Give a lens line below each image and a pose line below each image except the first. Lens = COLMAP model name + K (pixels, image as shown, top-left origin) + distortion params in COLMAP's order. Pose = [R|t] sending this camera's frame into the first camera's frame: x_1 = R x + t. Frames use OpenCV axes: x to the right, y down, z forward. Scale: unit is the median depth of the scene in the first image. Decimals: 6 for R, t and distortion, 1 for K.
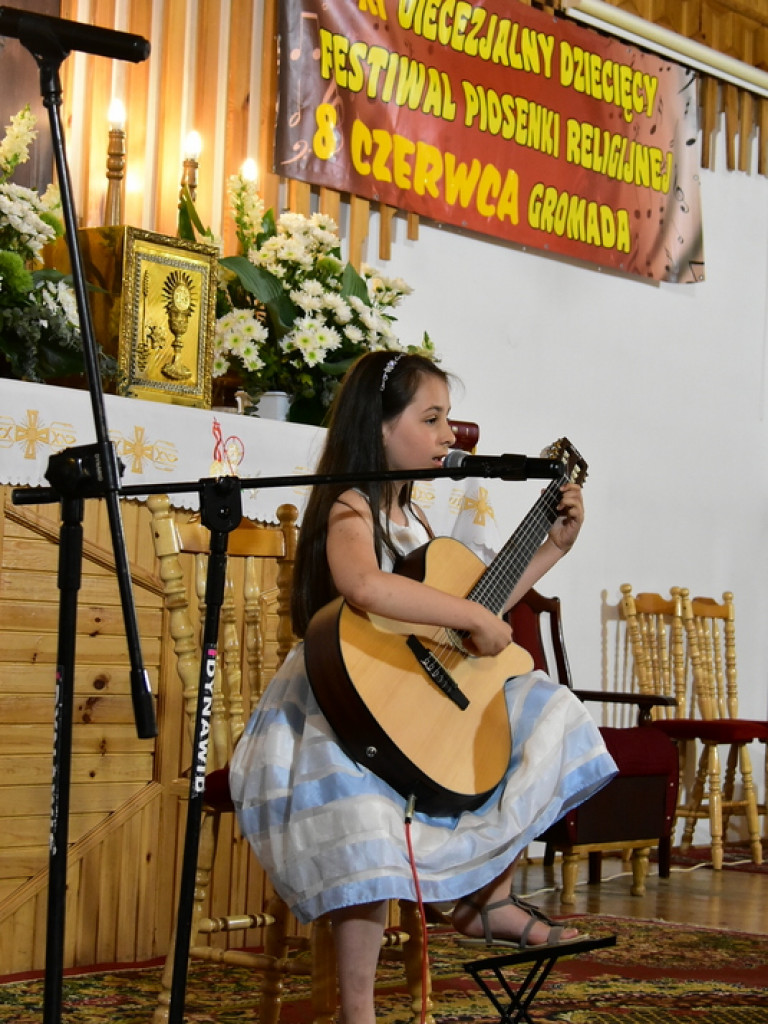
lens RADIAL K [[2542.1, 0, 384.0], [0, 2542.1, 512.0], [0, 0, 1]] dist [-0.033721, 0.470947]
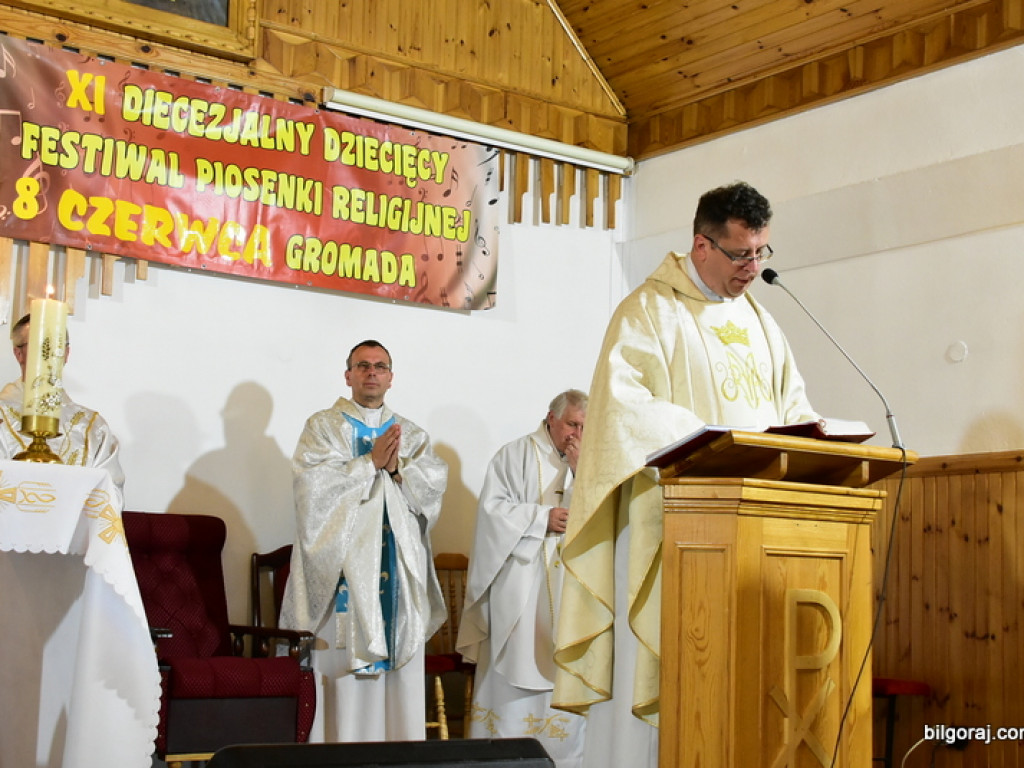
lens RADIAL K [[1550.9, 0, 514.0], [0, 1550.9, 402.9], [0, 0, 1]] dist [0.010306, 0.016656]
pose [[0.948004, -0.056488, -0.313206, 0.430941], [0.028102, 0.995136, -0.094419, 0.035880], [0.317016, 0.080708, 0.944980, 0.307496]]
